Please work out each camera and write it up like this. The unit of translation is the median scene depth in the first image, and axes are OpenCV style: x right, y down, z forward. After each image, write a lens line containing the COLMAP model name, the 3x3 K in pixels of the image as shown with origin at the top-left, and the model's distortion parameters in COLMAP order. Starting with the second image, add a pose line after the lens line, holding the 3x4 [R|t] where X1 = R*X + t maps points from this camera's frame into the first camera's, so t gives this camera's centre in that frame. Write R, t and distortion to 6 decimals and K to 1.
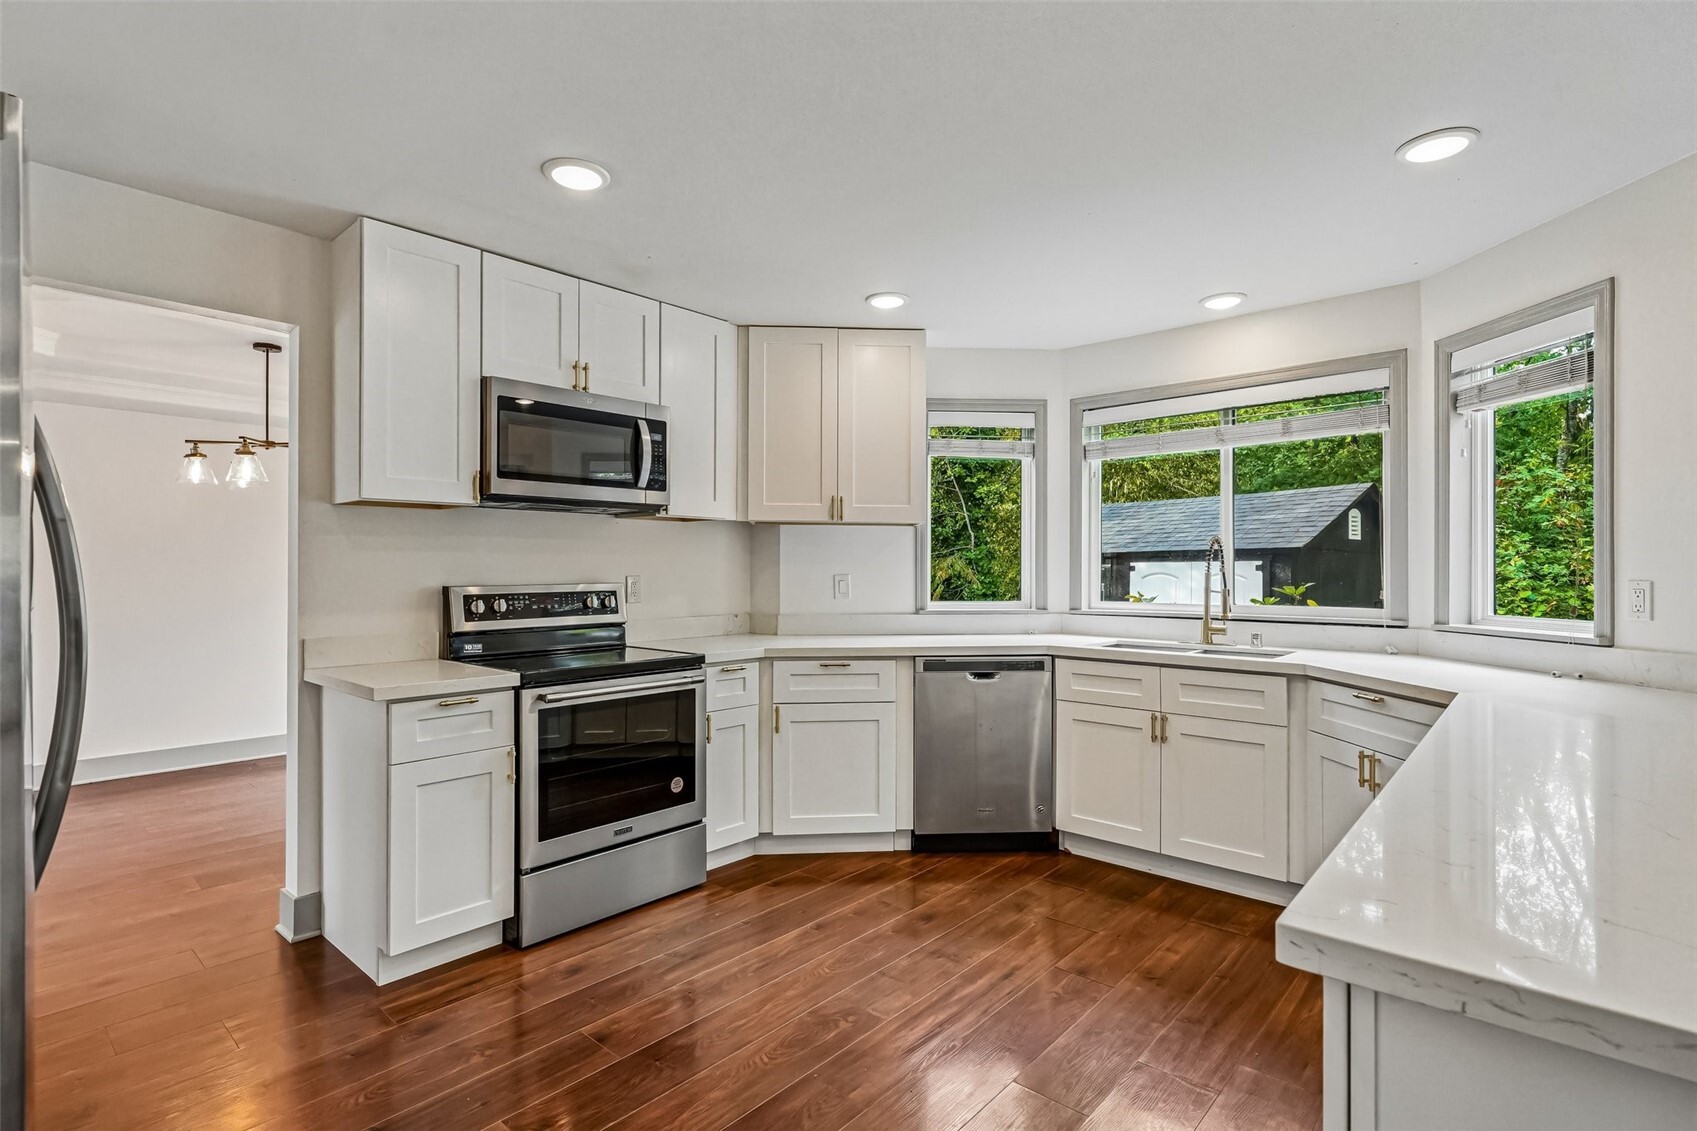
lens RADIAL K [[826.9, 0, 841.6], [0, 826.9, 555.7], [0, 0, 1]] dist [-0.001886, 0.003270]
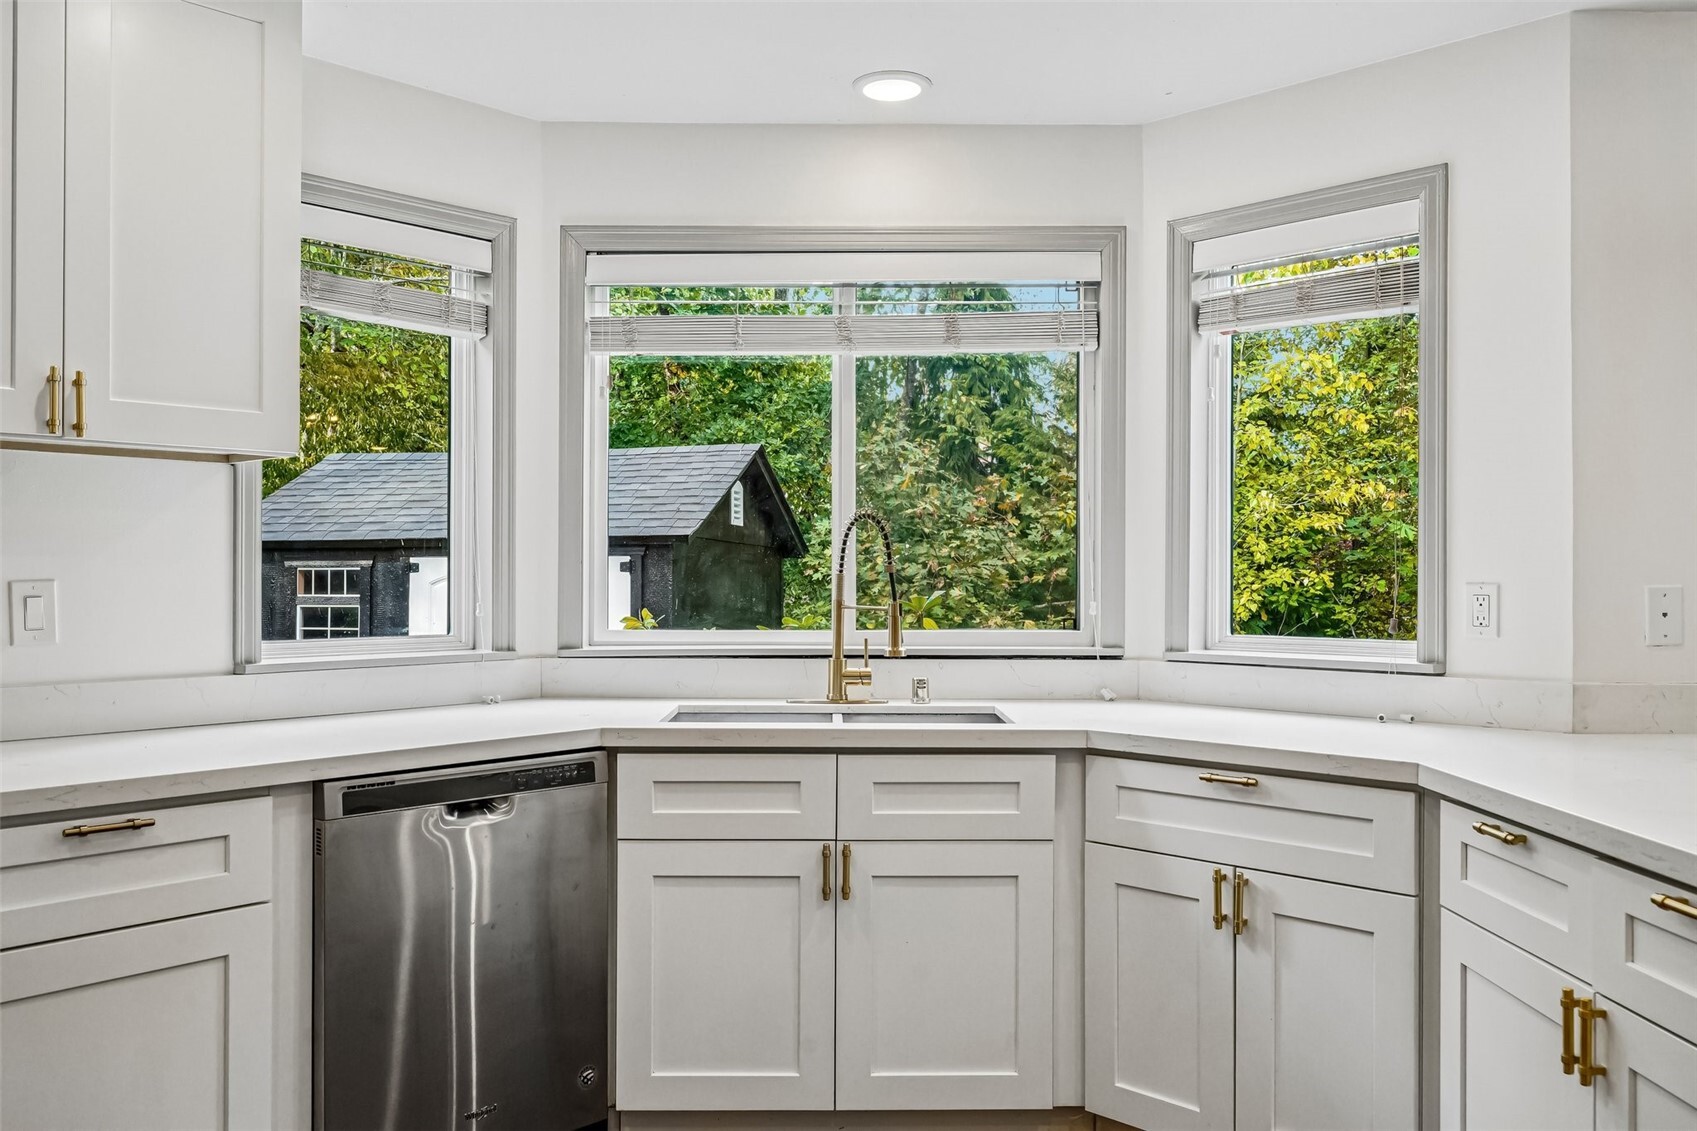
lens RADIAL K [[1348.0, 0, 857.2], [0, 1348.0, 554.9], [0, 0, 1]] dist [0.010206, -0.006756]
pose [[0.735067, 0.007871, 0.677948, -0.167778], [-0.011720, 0.999931, 0.001098, 0.006703], [-0.677893, -0.008753, 0.735109, 0.333263]]
